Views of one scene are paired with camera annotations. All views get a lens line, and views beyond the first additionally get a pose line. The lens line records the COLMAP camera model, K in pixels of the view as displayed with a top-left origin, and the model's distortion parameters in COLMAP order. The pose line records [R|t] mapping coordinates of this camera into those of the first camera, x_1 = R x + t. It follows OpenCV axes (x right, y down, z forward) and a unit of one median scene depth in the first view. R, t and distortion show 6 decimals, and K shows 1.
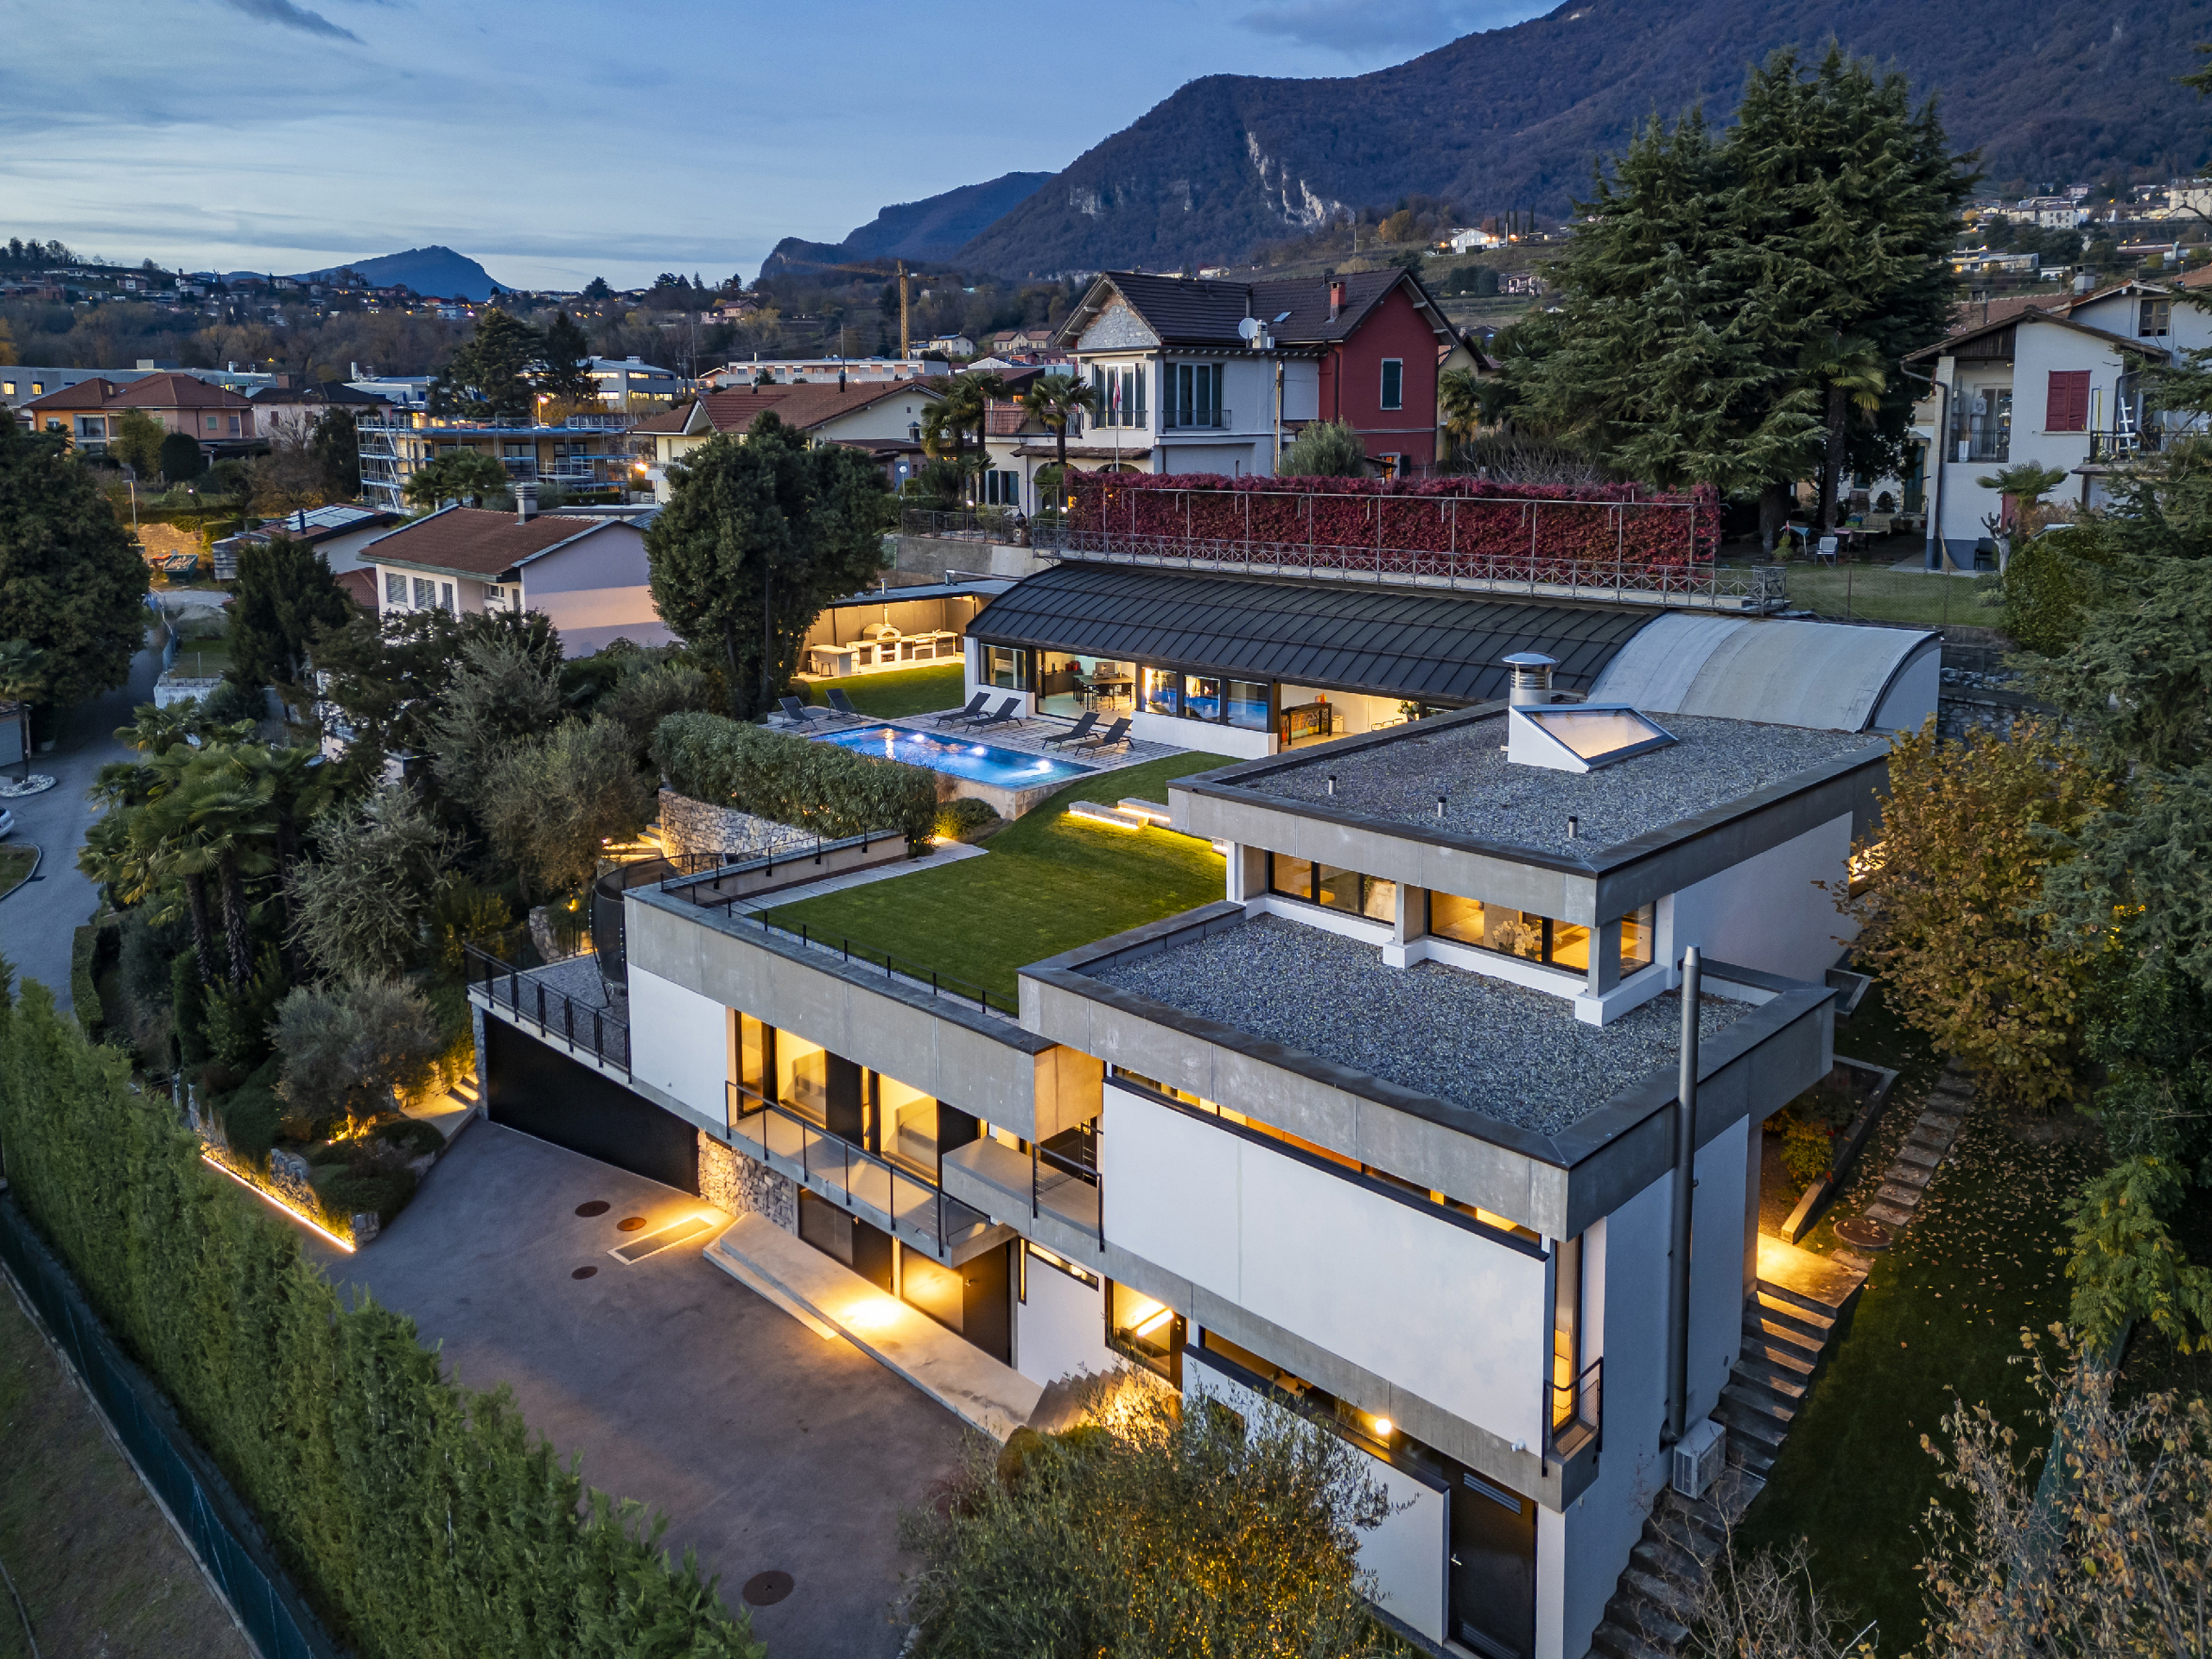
lens RADIAL K [[1552.0, 0, 1113.7], [0, 1552.0, 824.2], [0, 0, 1]] dist [0.080170, -0.074558]
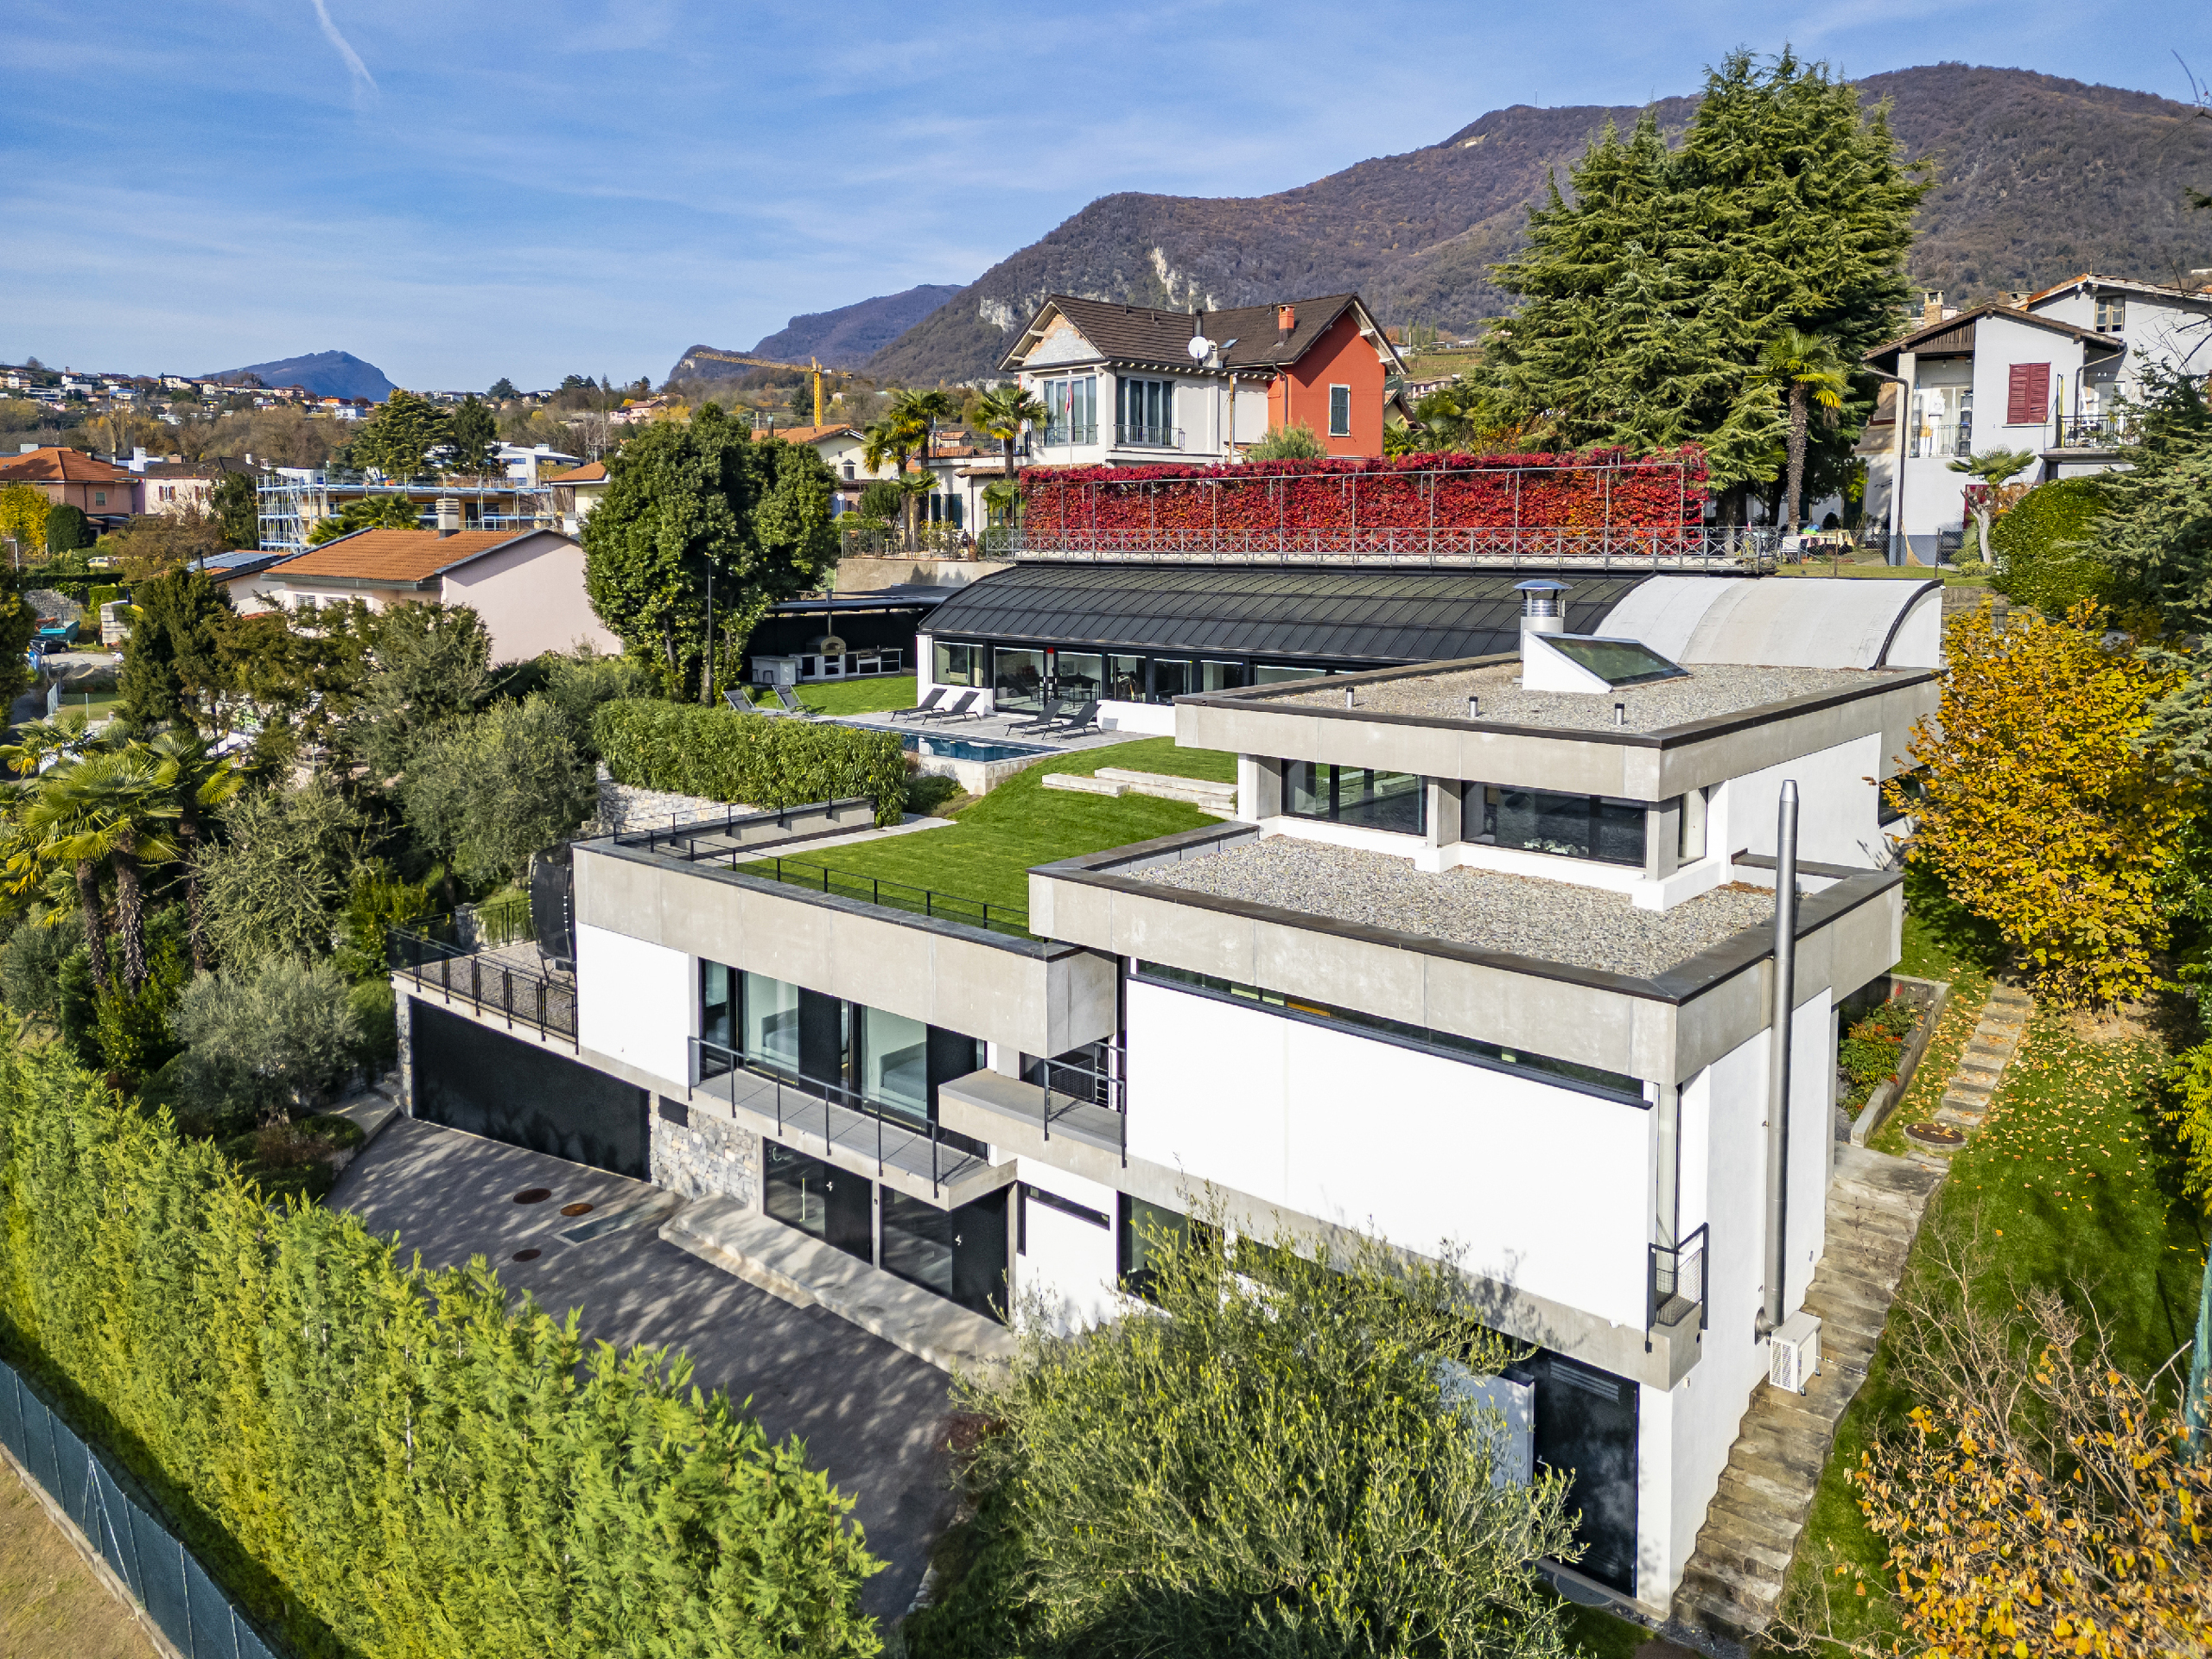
lens RADIAL K [[1546.9, 0, 1102.8], [0, 1546.9, 877.8], [0, 0, 1]] dist [0.063515, -0.049238]
pose [[0.998492, -0.001520, 0.054871, -0.037018], [0.003737, 0.999180, -0.040324, 0.074347], [-0.054765, 0.040468, 0.997679, 0.046435]]
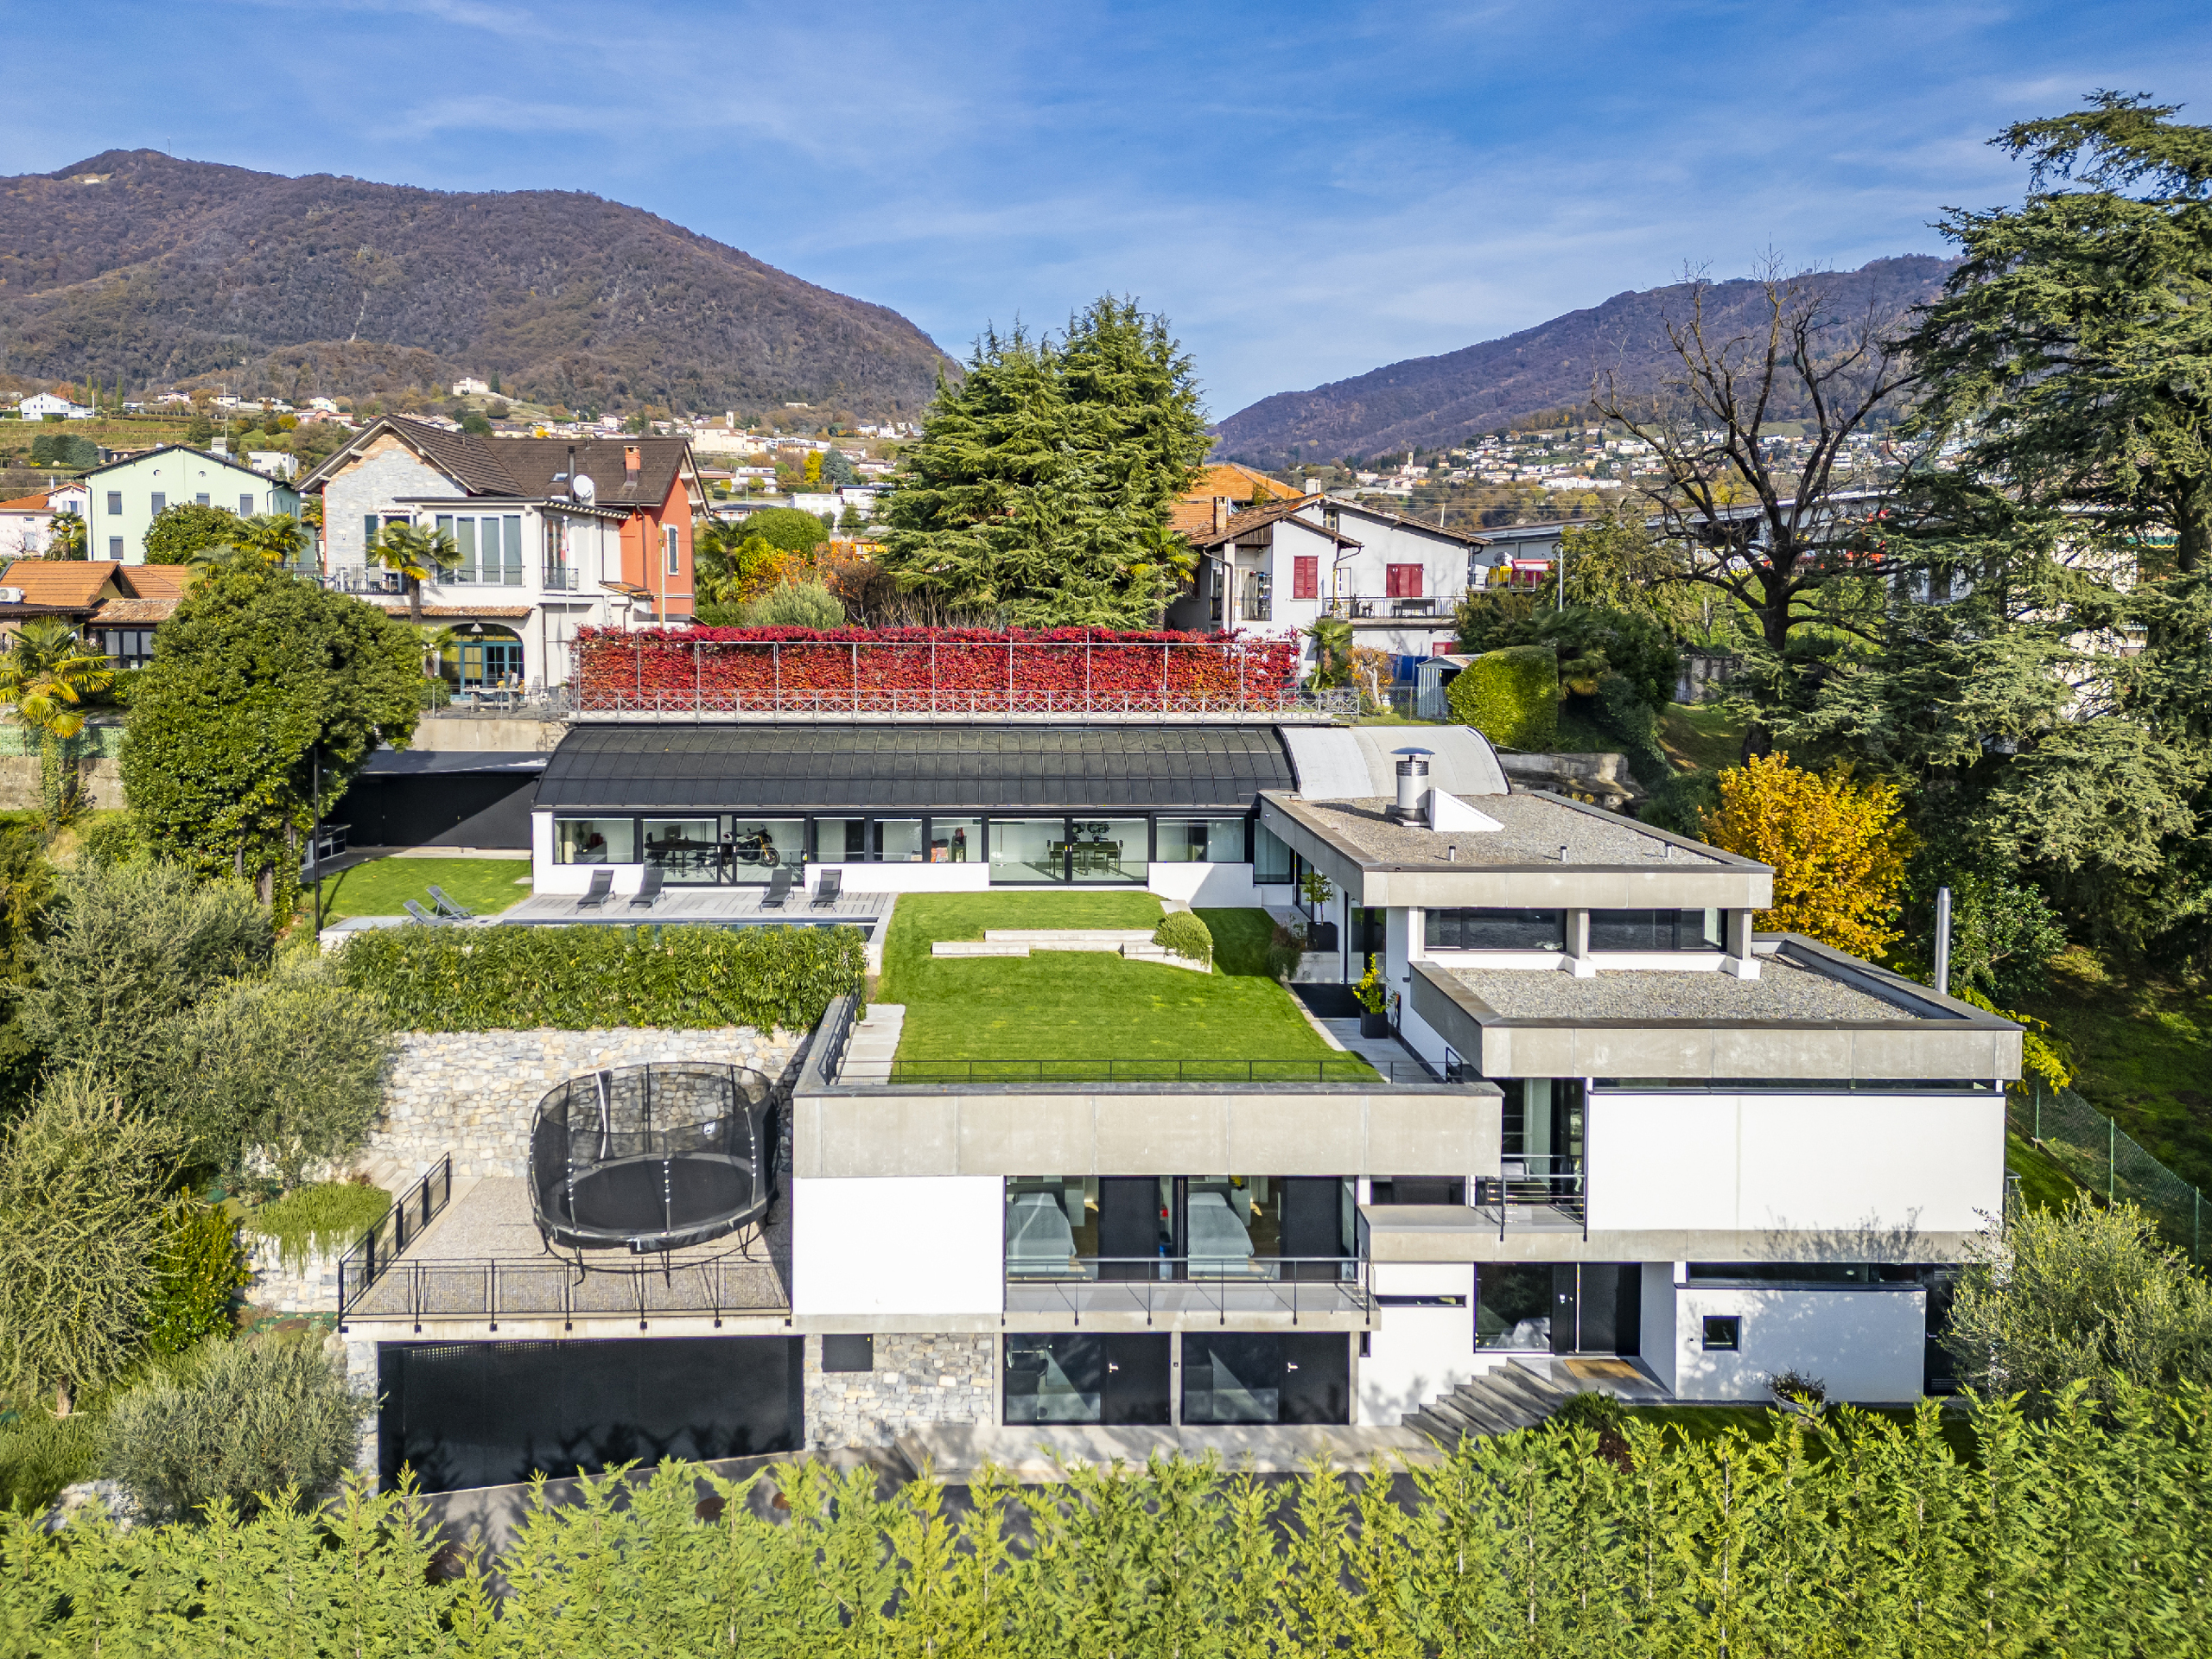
lens RADIAL K [[1608.9, 0, 928.0], [0, 1608.9, 908.4], [0, 0, 1]] dist [0.081788, -0.087295]
pose [[0.704599, -0.121321, 0.699157, -0.633565], [0.173479, 0.984830, -0.003938, -0.029671], [-0.688073, 0.124063, 0.714957, 0.233163]]
